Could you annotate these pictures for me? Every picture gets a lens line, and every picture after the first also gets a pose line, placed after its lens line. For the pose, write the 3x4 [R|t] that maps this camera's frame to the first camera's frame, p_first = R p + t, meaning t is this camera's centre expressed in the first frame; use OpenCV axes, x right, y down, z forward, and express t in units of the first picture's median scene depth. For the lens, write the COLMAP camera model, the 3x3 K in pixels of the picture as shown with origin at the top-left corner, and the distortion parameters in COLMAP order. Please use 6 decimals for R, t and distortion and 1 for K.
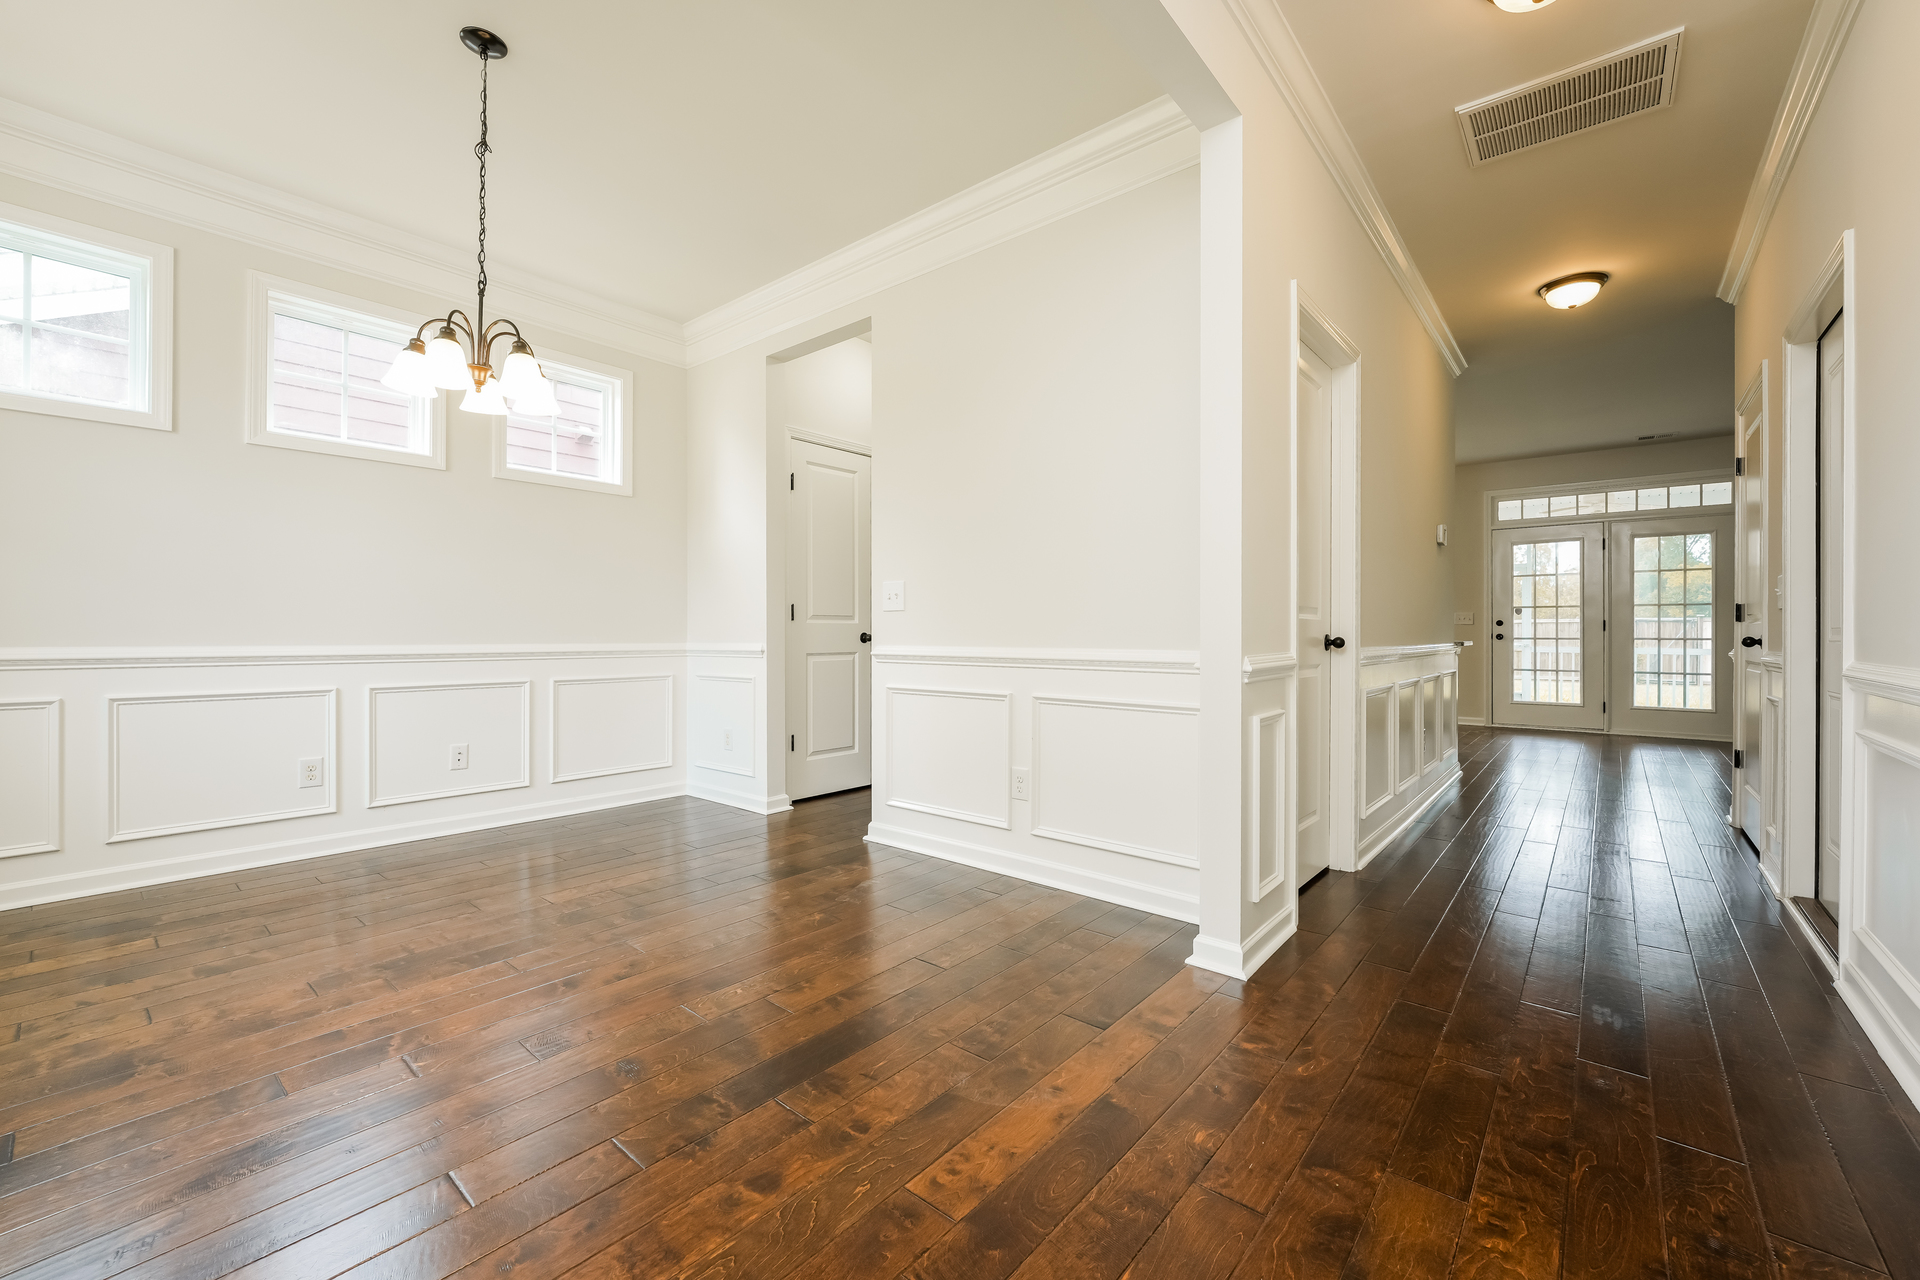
lens RADIAL K [[761.4, 0, 952.1], [0, 761.4, 633.4], [0, 0, 1]] dist [-0.001313, 0.001297]
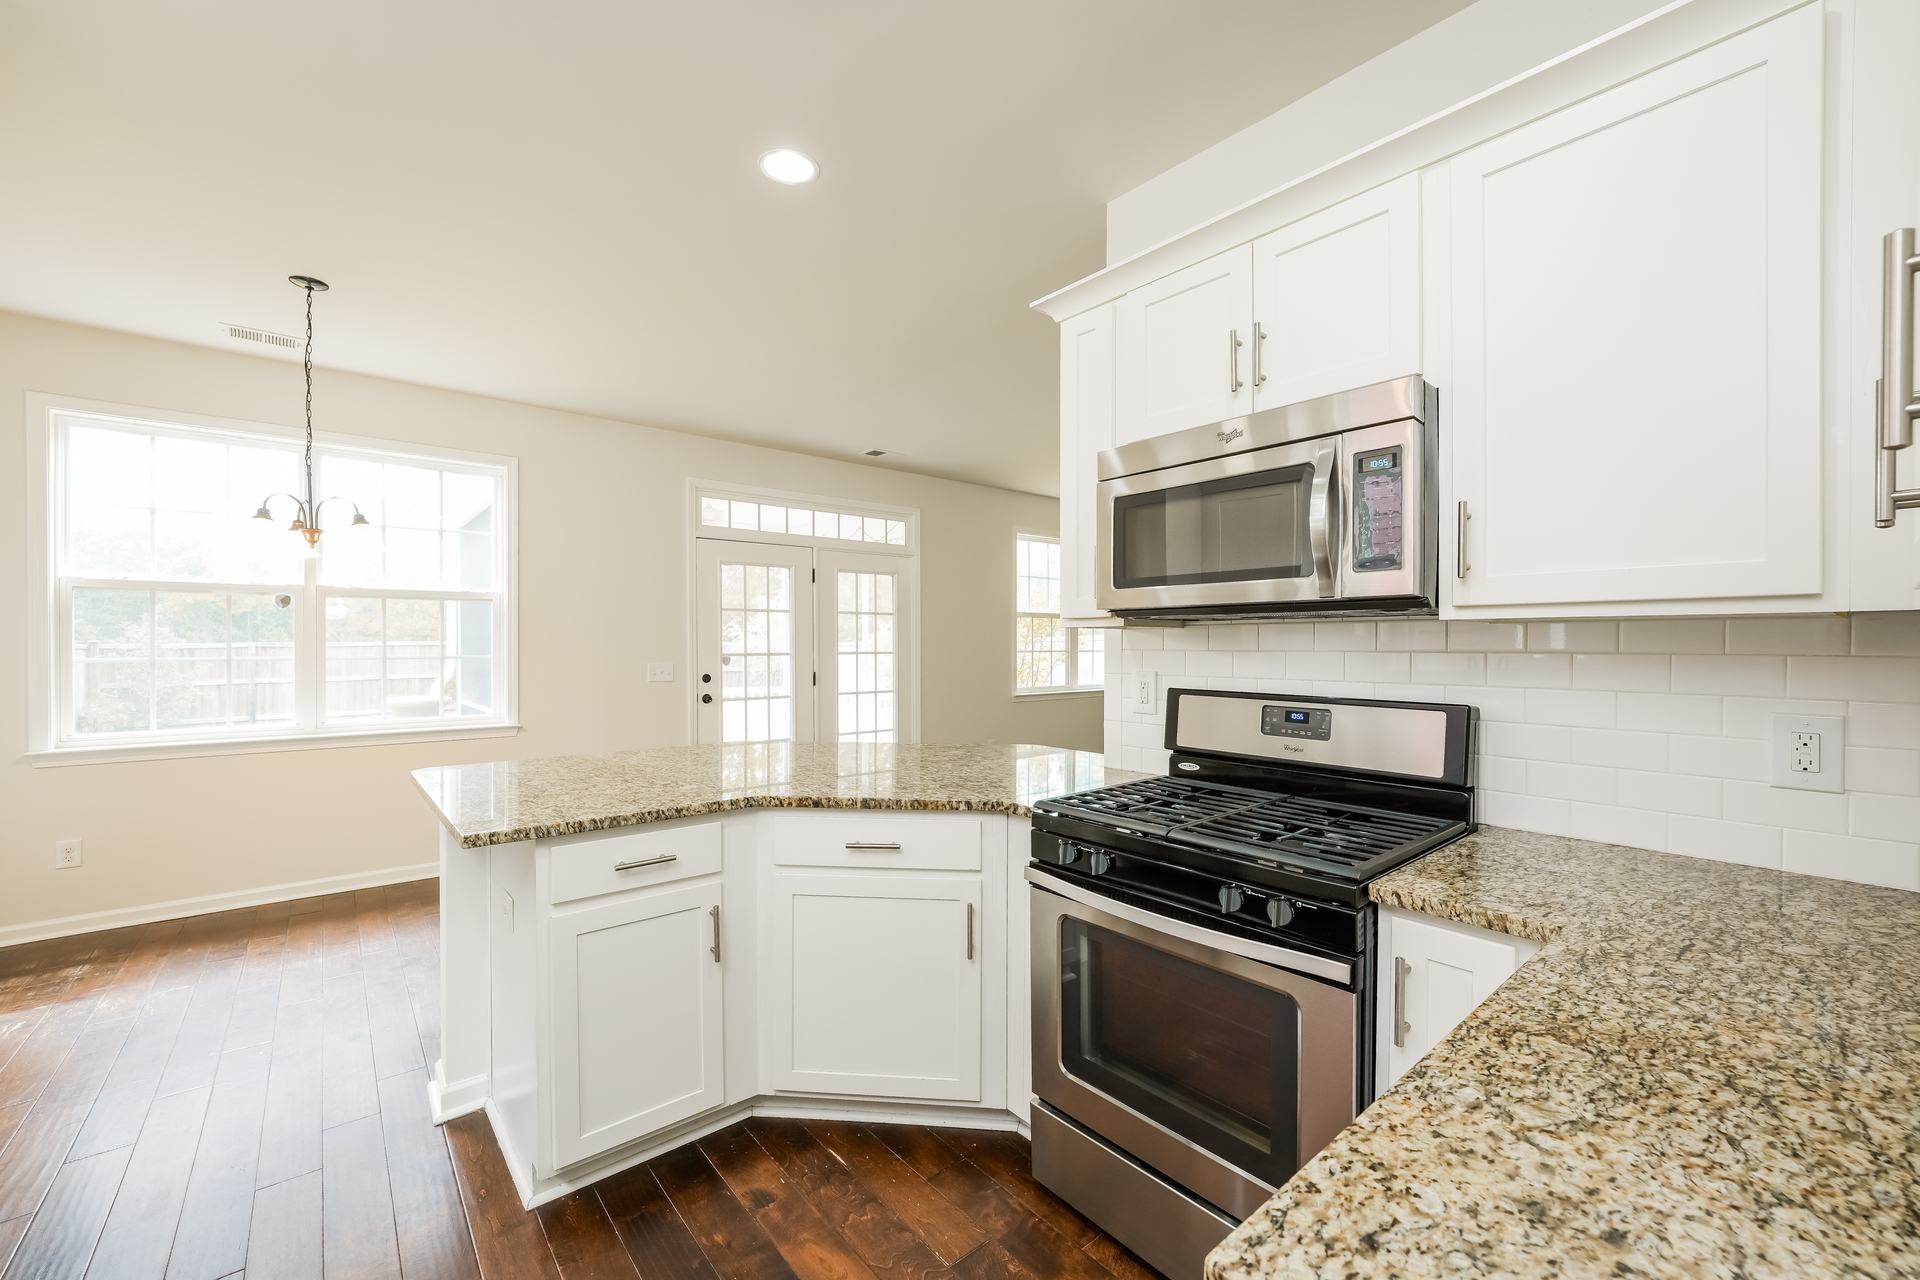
lens RADIAL K [[761.4, 0, 953.1], [0, 761.4, 649.2], [0, 0, 1]] dist [-0.001313, 0.001297]
pose [[0.178878, -0.008032, 0.983839, 0.339942], [0.009572, 0.999934, 0.006423, -0.142613], [-0.983825, 0.008268, 0.178943, 2.289174]]
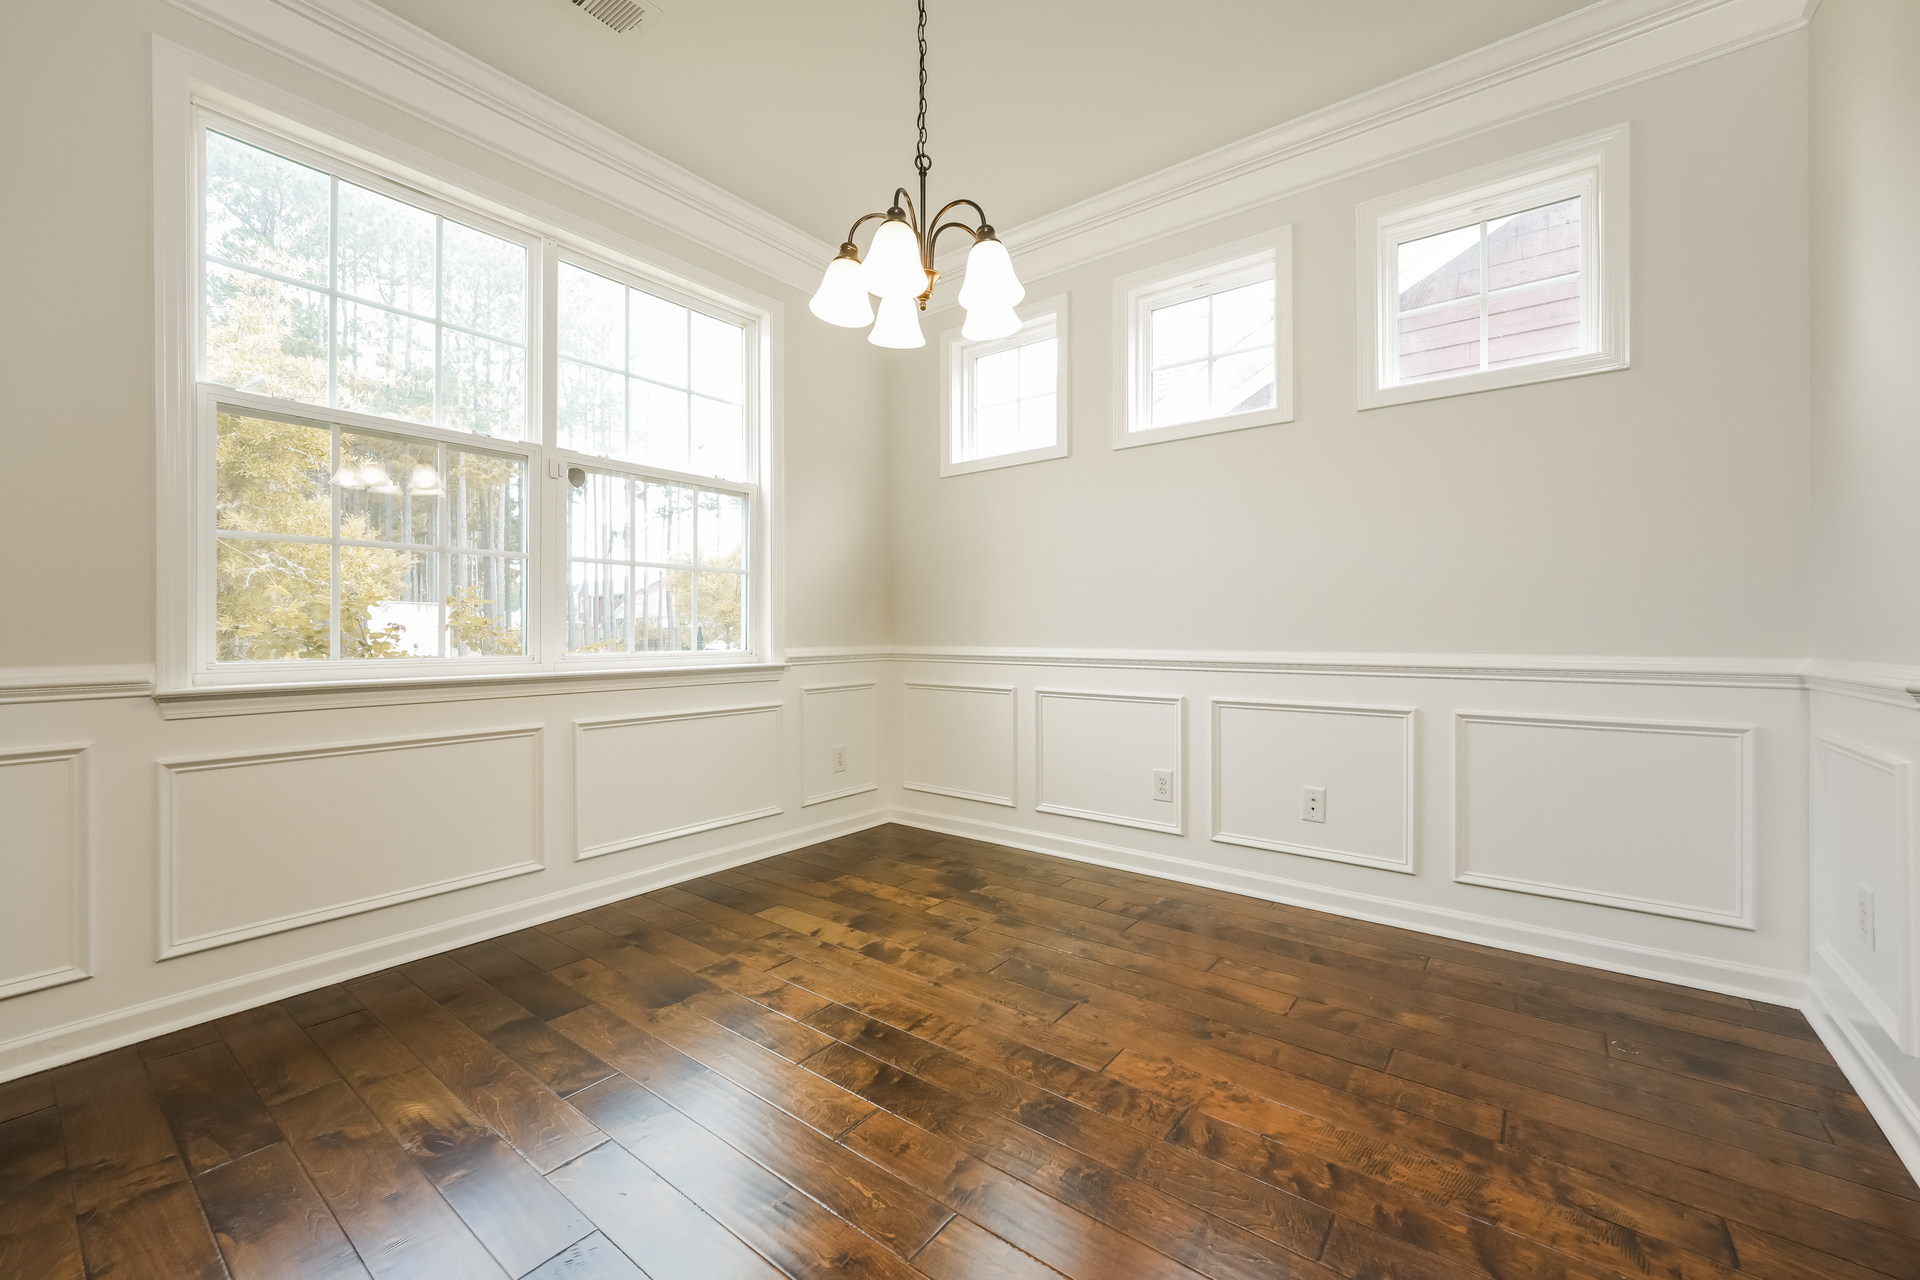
lens RADIAL K [[761.4, 0, 972.6], [0, 761.4, 634.4], [0, 0, 1]] dist [-0.001313, 0.001297]
pose [[0.057650, -0.000810, -0.998337, 0.103675], [0.001371, 0.999999, -0.000732, -0.003029], [0.998336, -0.001326, 0.057651, 0.975959]]
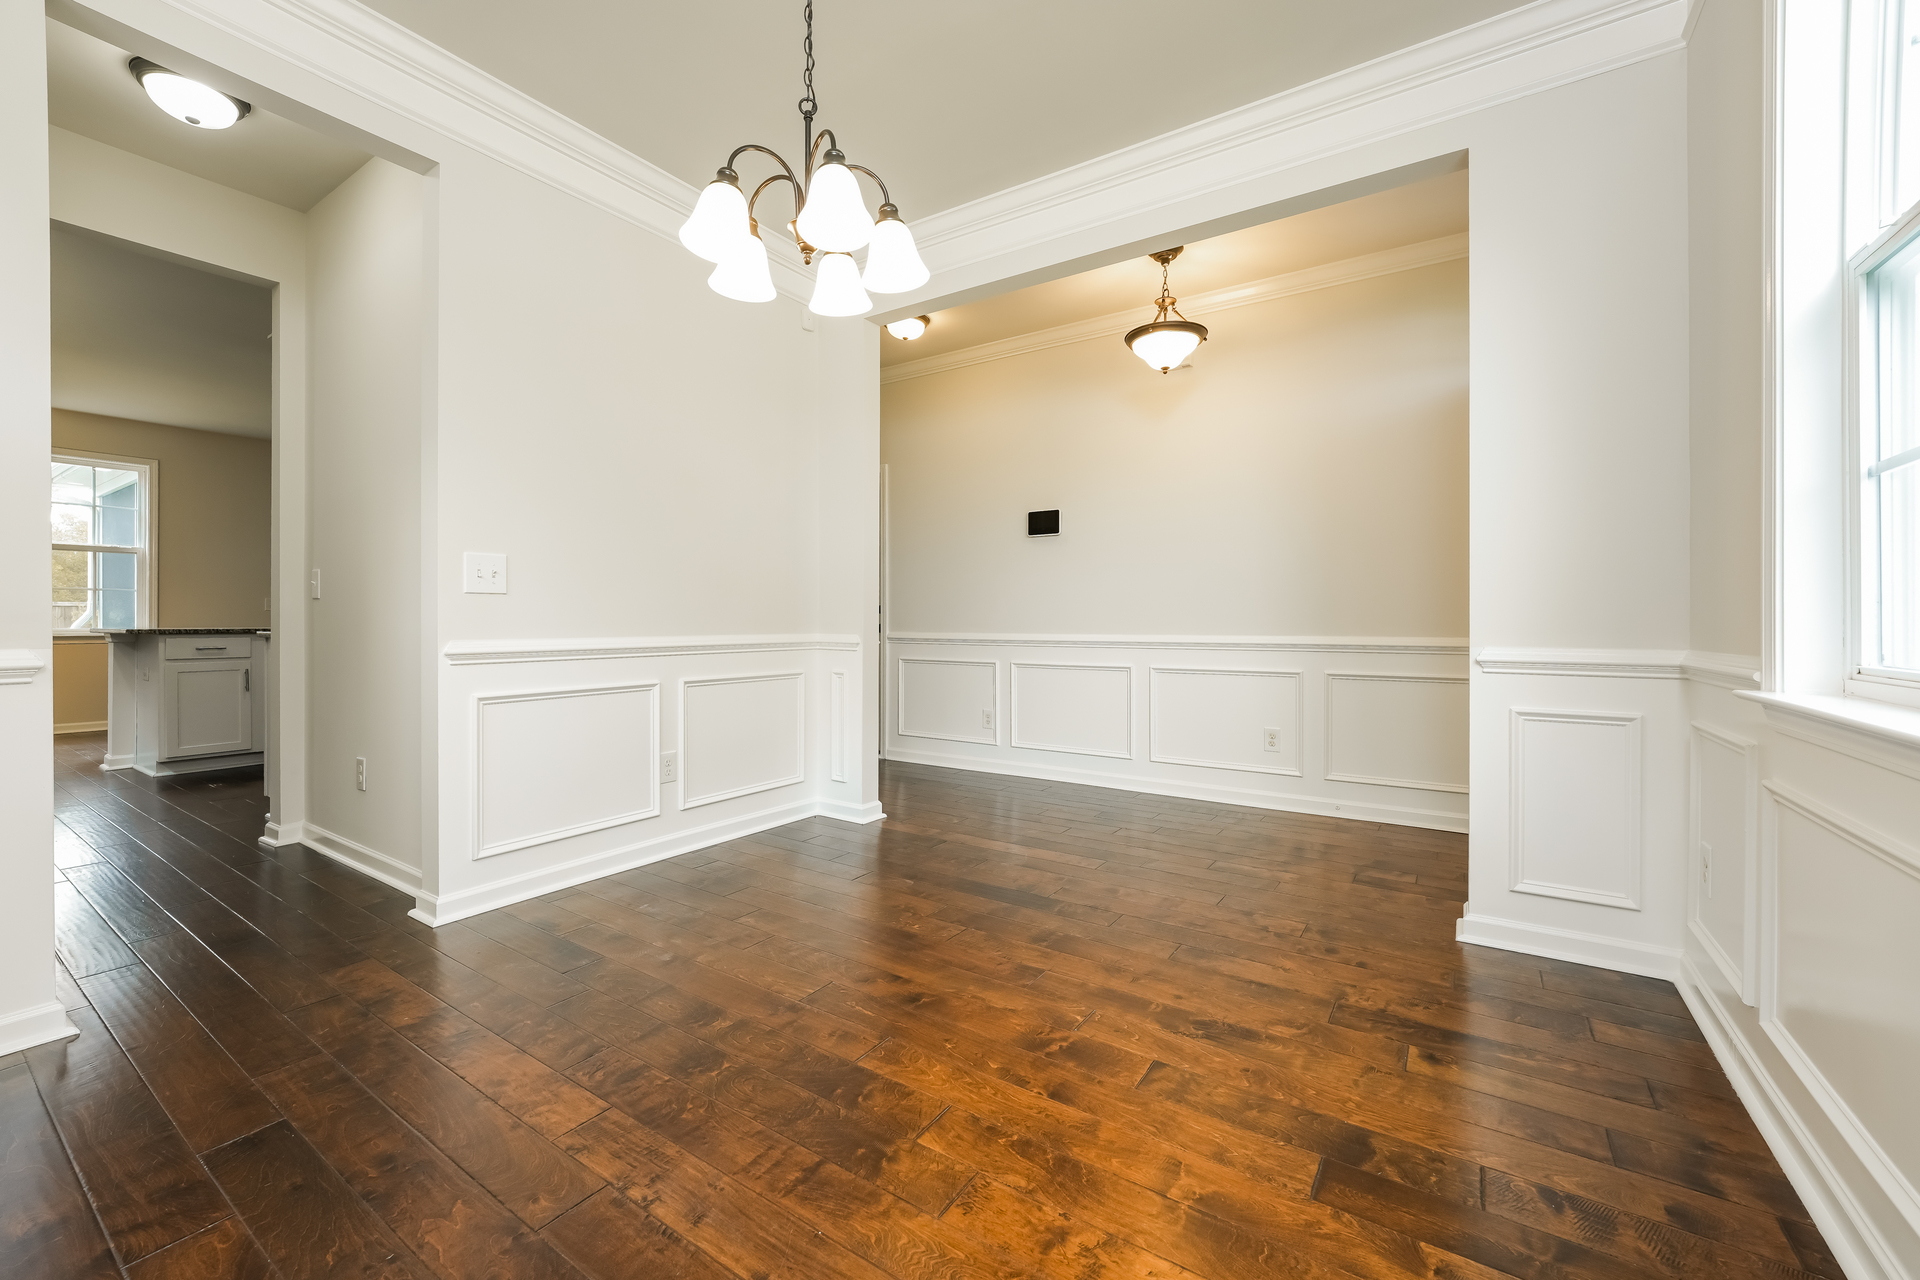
lens RADIAL K [[761.4, 0, 950.1], [0, 761.4, 623.2], [0, 0, 1]] dist [-0.001313, 0.001297]
pose [[-0.100651, -0.004583, 0.994911, -1.252428], [-0.001399, 0.999989, 0.004465, -0.005095], [-0.994921, -0.000942, -0.100656, 0.917159]]
